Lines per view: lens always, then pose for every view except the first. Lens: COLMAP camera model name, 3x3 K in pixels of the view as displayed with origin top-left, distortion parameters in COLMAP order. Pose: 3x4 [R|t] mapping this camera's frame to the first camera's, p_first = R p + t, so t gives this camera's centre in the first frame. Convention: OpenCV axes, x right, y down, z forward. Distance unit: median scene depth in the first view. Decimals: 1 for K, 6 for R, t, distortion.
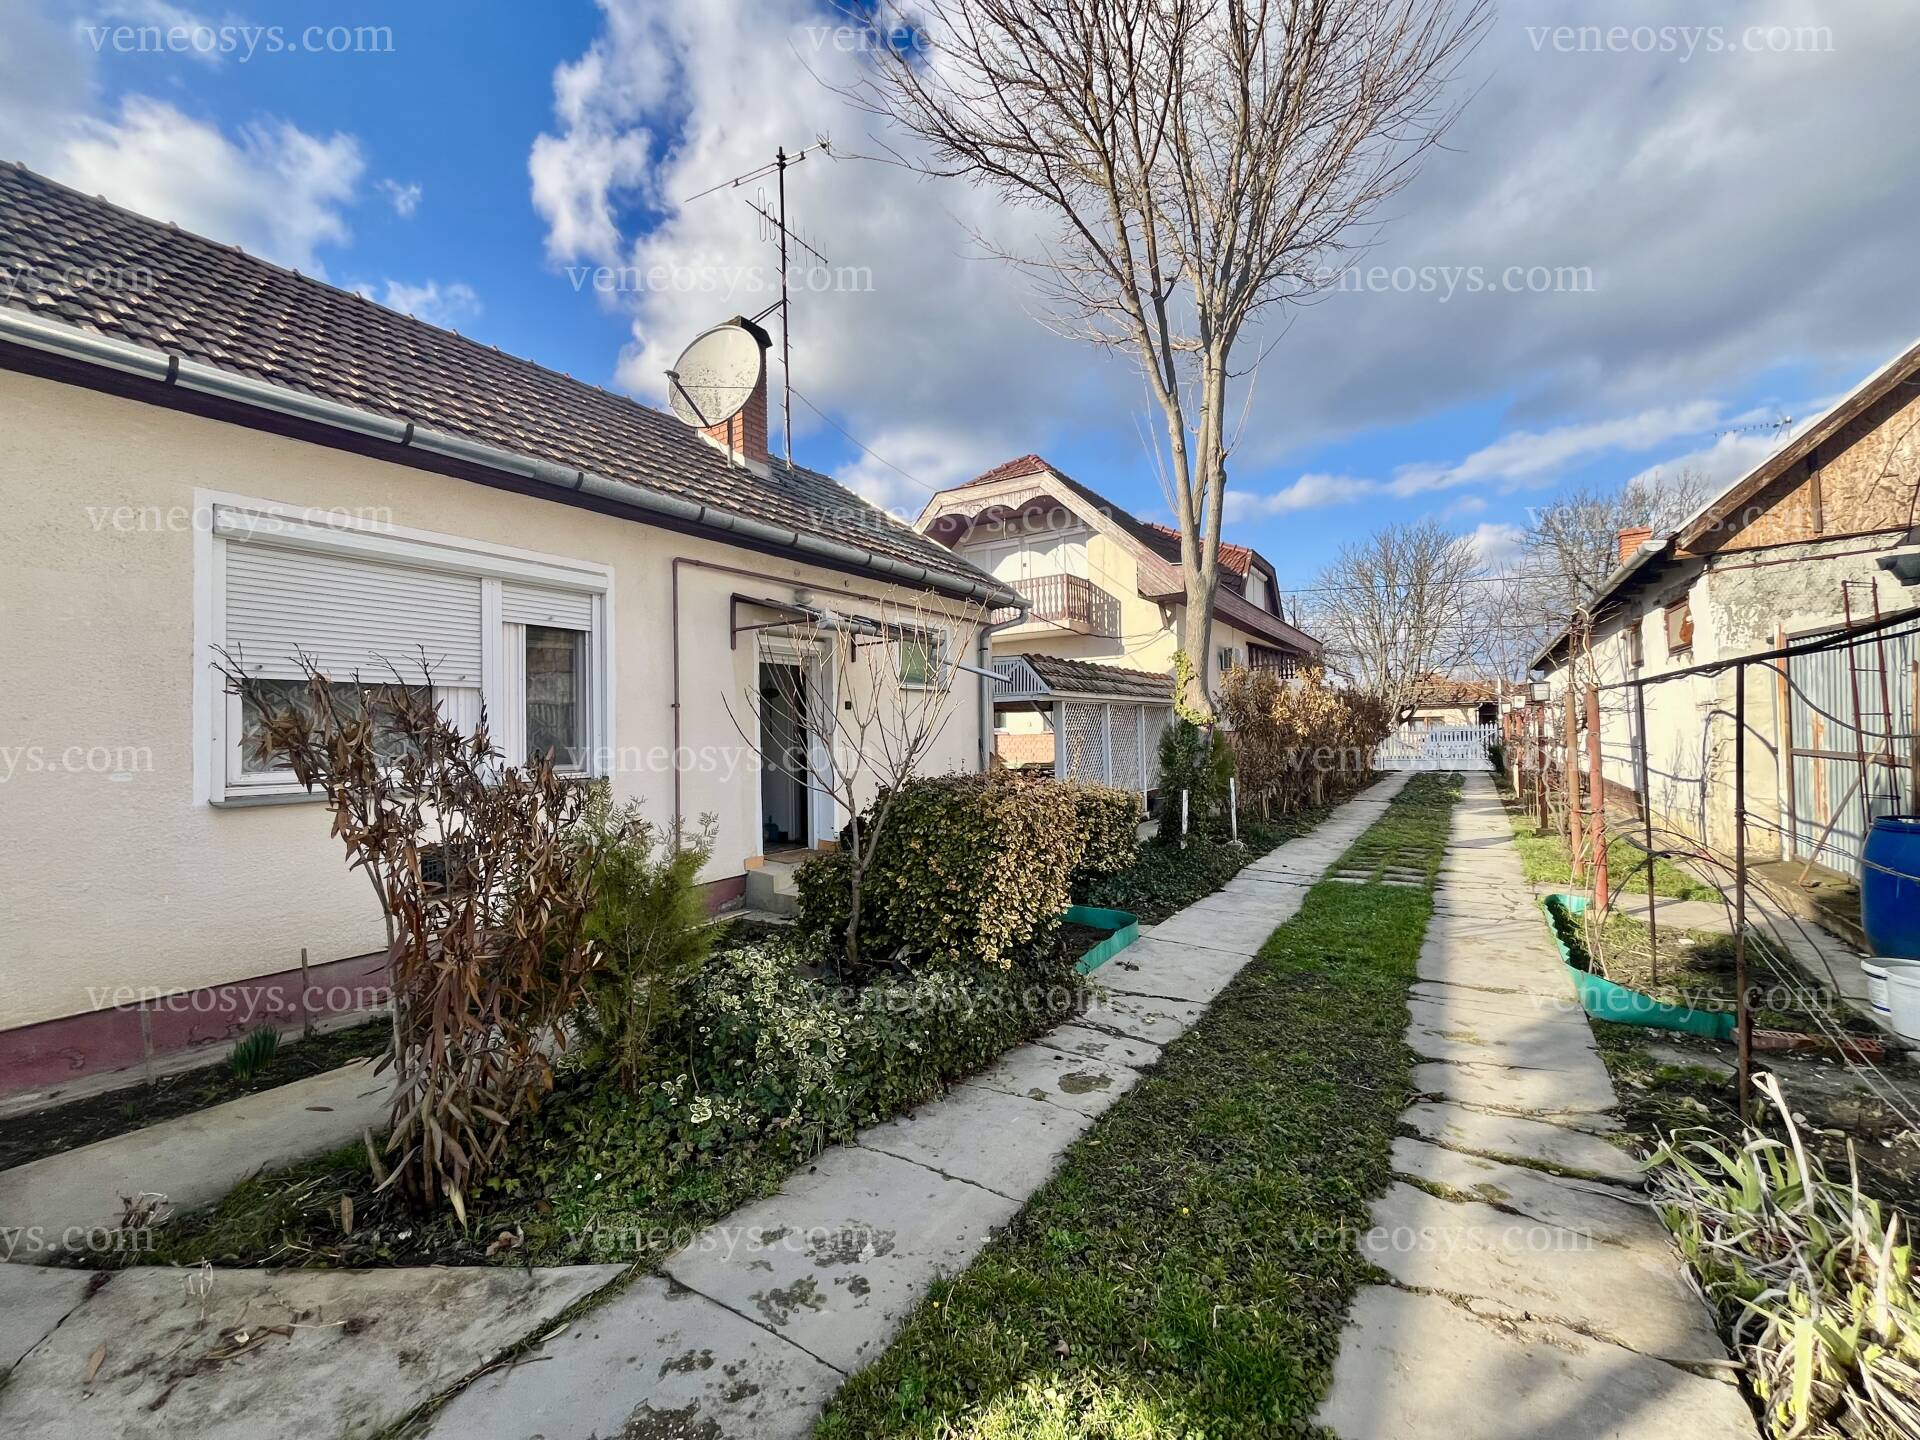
lens RADIAL K [[776.1, 0, 956.3], [0, 776.1, 721.7], [0, 0, 1]] dist [-0.004166, -0.000278]
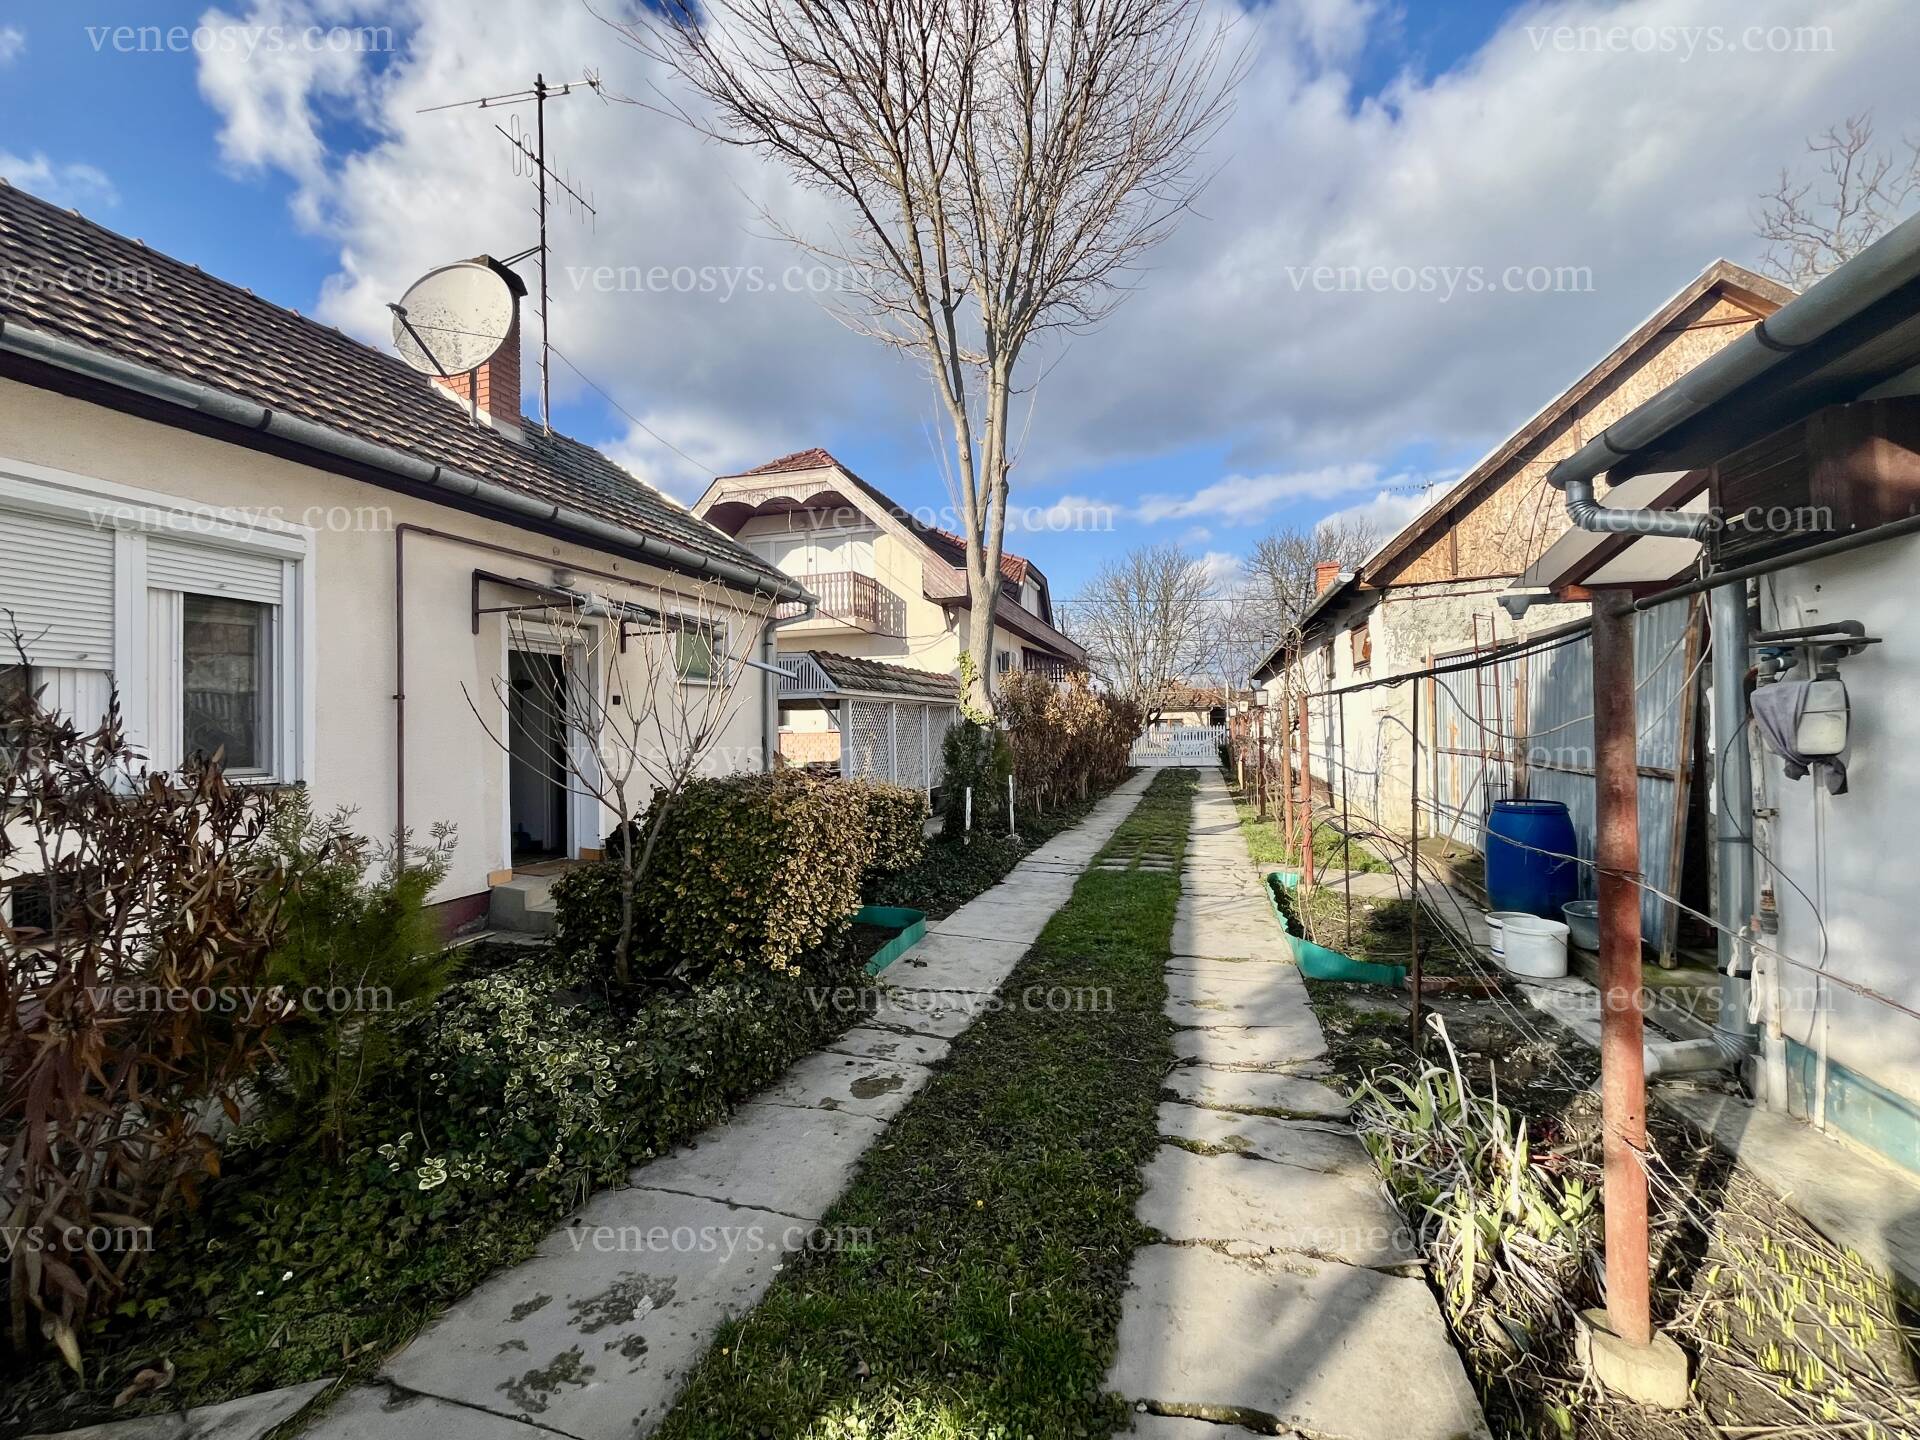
lens RADIAL K [[776.1, 0, 956.3], [0, 776.1, 721.7], [0, 0, 1]] dist [-0.004166, -0.000278]
pose [[0.961405, 0.008286, 0.275013, -0.009631], [-0.008775, 0.999961, 0.000546, 0.000501], [-0.274997, -0.002938, 0.961440, 0.019005]]
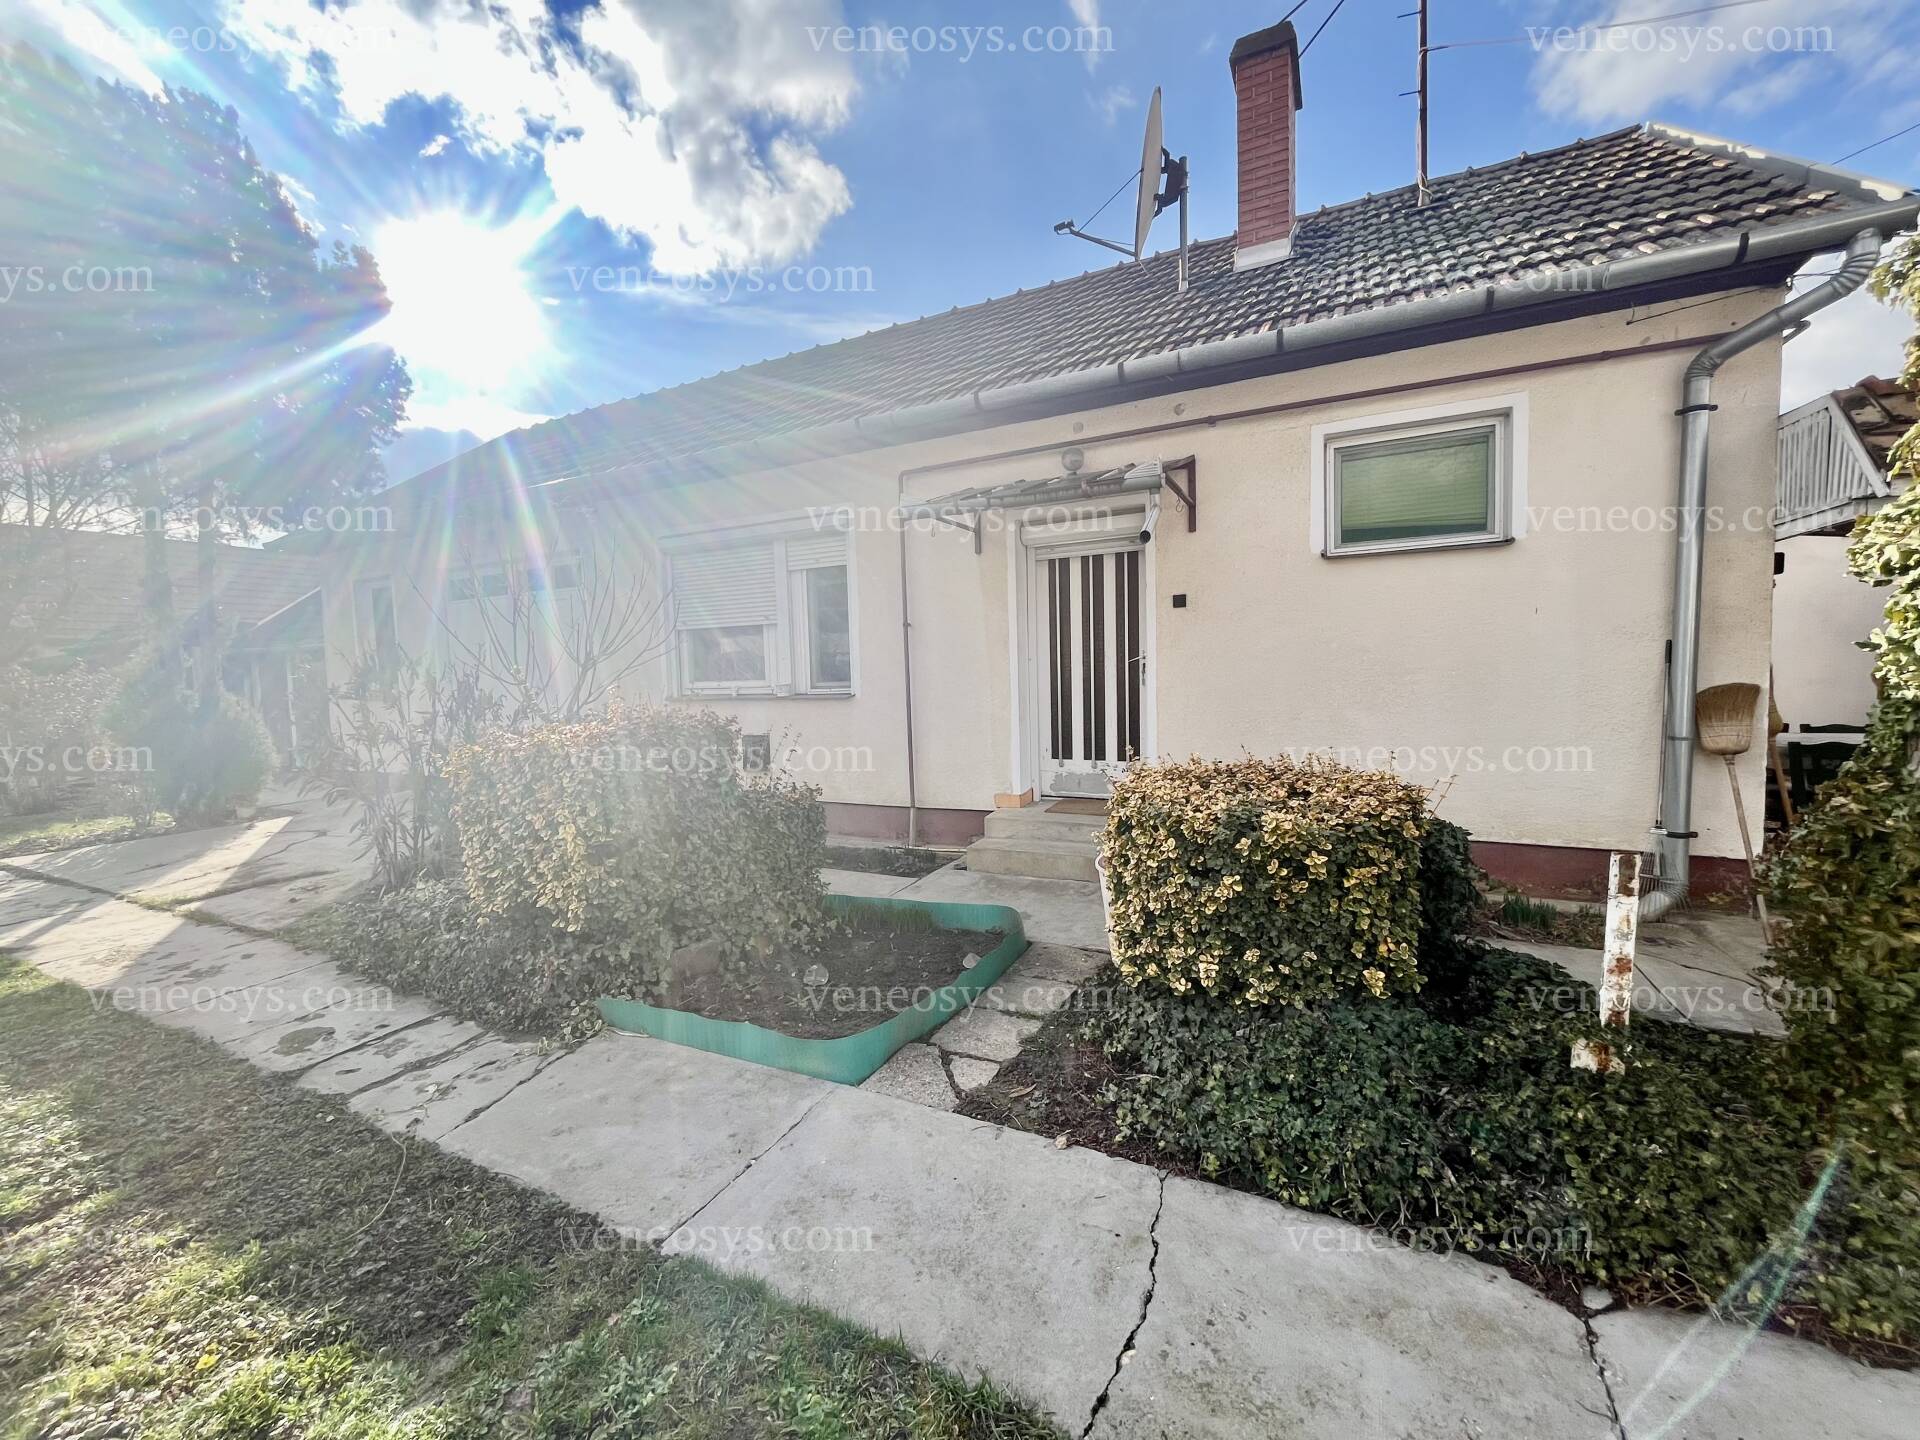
lens RADIAL K [[776.1, 0, 956.3], [0, 776.1, 721.7], [0, 0, 1]] dist [-0.004166, -0.000278]
pose [[0.111432, 0.092843, -0.989426, 0.908400], [0.049116, 0.993895, 0.098794, 0.011392], [0.992558, -0.059606, 0.106191, 1.339101]]
